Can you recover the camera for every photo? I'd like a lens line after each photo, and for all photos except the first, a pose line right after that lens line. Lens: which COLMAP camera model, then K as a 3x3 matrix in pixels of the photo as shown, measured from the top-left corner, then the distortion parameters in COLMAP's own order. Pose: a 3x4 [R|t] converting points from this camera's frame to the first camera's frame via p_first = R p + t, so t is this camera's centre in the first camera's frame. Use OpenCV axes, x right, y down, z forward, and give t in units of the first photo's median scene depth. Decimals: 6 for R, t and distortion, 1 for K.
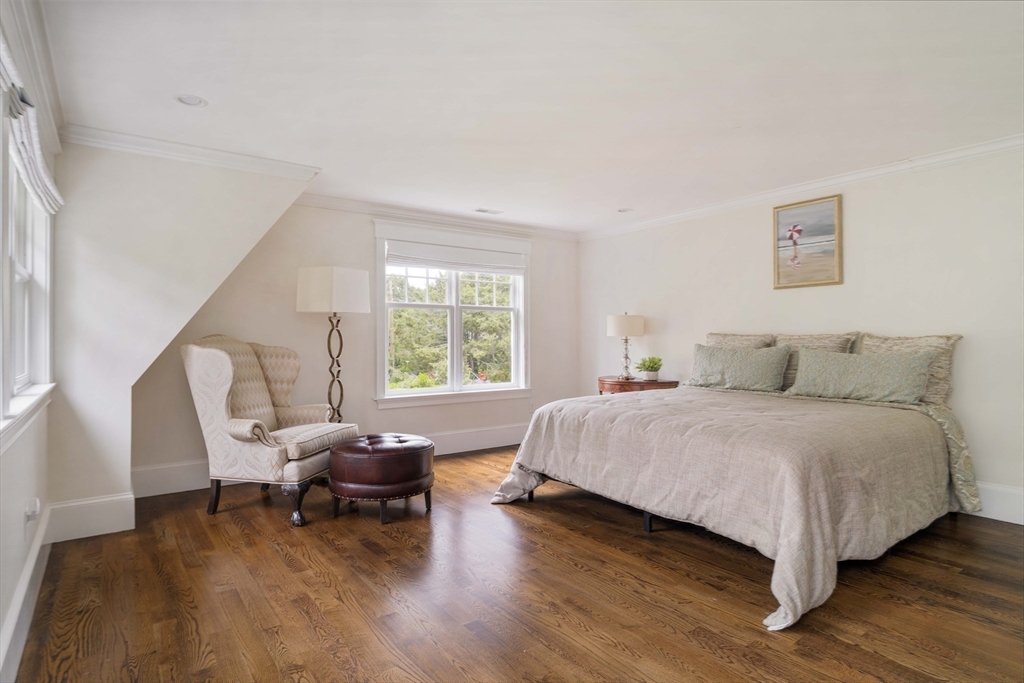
lens RADIAL K [[561.0, 0, 511.8], [0, 561.0, 337.7], [0, 0, 1]] dist [-0.004365, 0.001147]
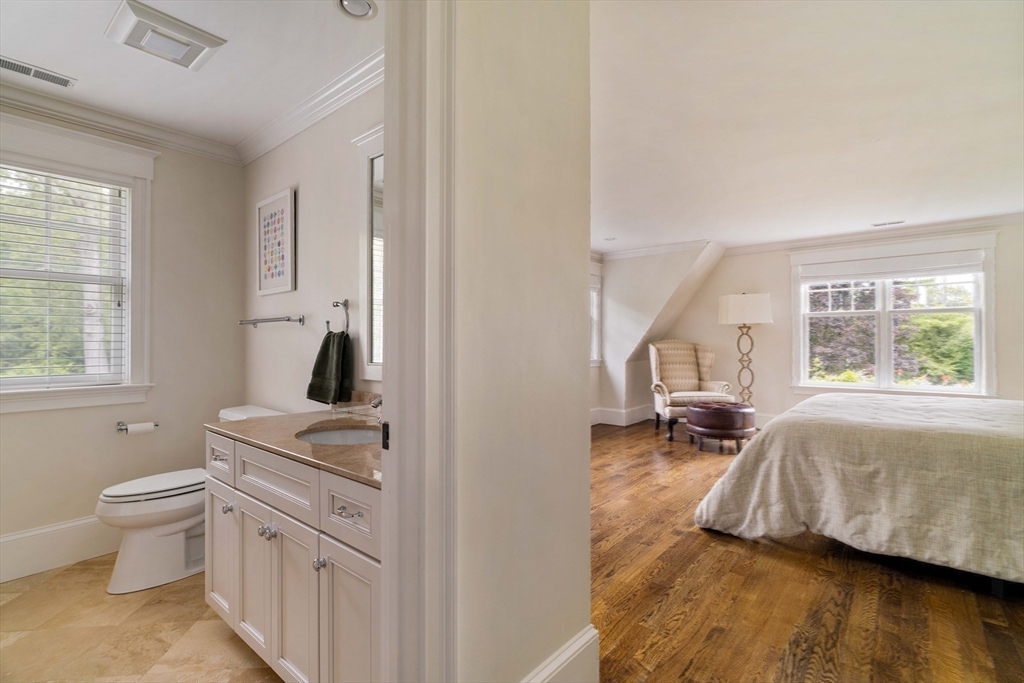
lens RADIAL K [[470.8, 0, 512.4], [0, 470.8, 341.3], [0, 0, 1]] dist [0.000251, 0.000211]
pose [[0.242026, 0.003455, -0.970264, 0.993229], [0.005758, 0.999971, 0.004997, -0.009019], [0.970253, -0.006796, 0.242000, 0.101906]]
